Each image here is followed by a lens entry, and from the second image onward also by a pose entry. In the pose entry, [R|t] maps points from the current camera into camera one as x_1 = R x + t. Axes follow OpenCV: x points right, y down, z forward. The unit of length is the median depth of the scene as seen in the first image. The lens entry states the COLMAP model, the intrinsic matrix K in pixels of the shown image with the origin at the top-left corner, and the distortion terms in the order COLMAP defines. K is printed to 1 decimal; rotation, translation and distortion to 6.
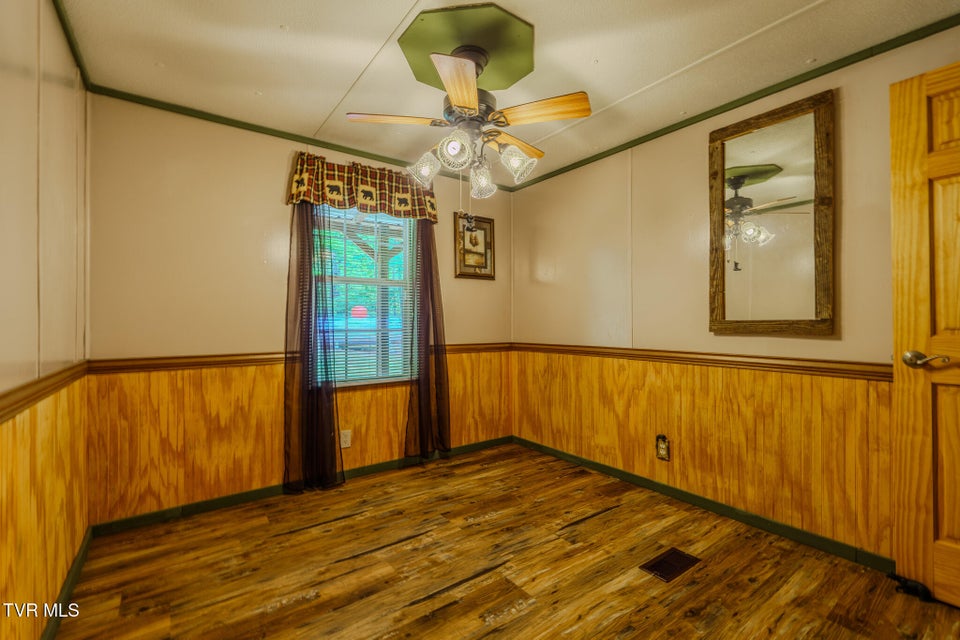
lens RADIAL K [[428.2, 0, 500.5], [0, 428.2, 321.8], [0, 0, 1]] dist [-0.003031, 0.001840]
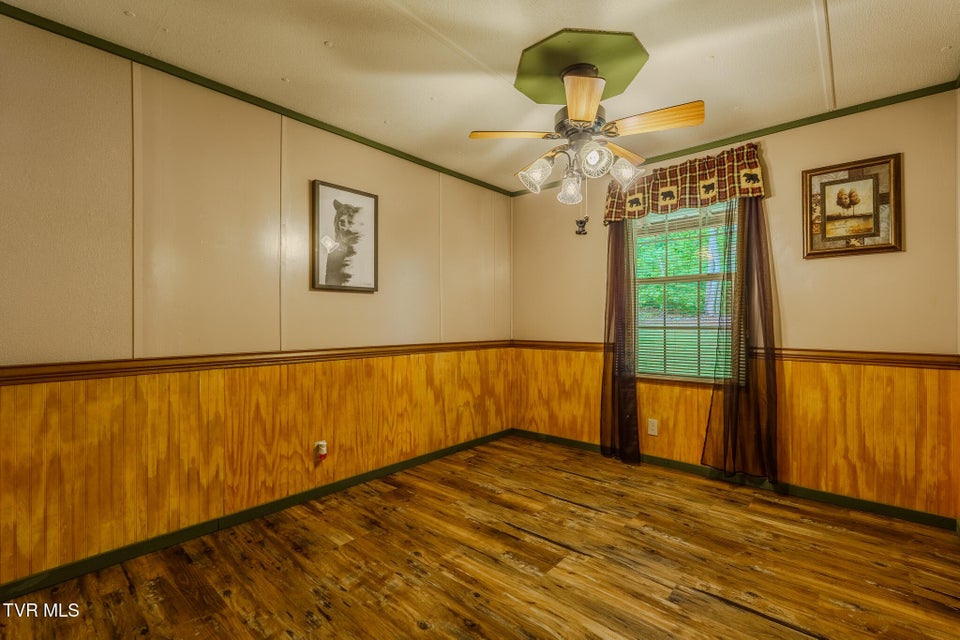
lens RADIAL K [[428.2, 0, 472.4], [0, 428.2, 317.3], [0, 0, 1]] dist [-0.003031, 0.001840]
pose [[0.175934, -0.009484, -0.984356, 0.734761], [-0.004578, 0.999935, -0.010453, 0.011940], [0.984391, 0.006345, 0.175879, 0.423971]]
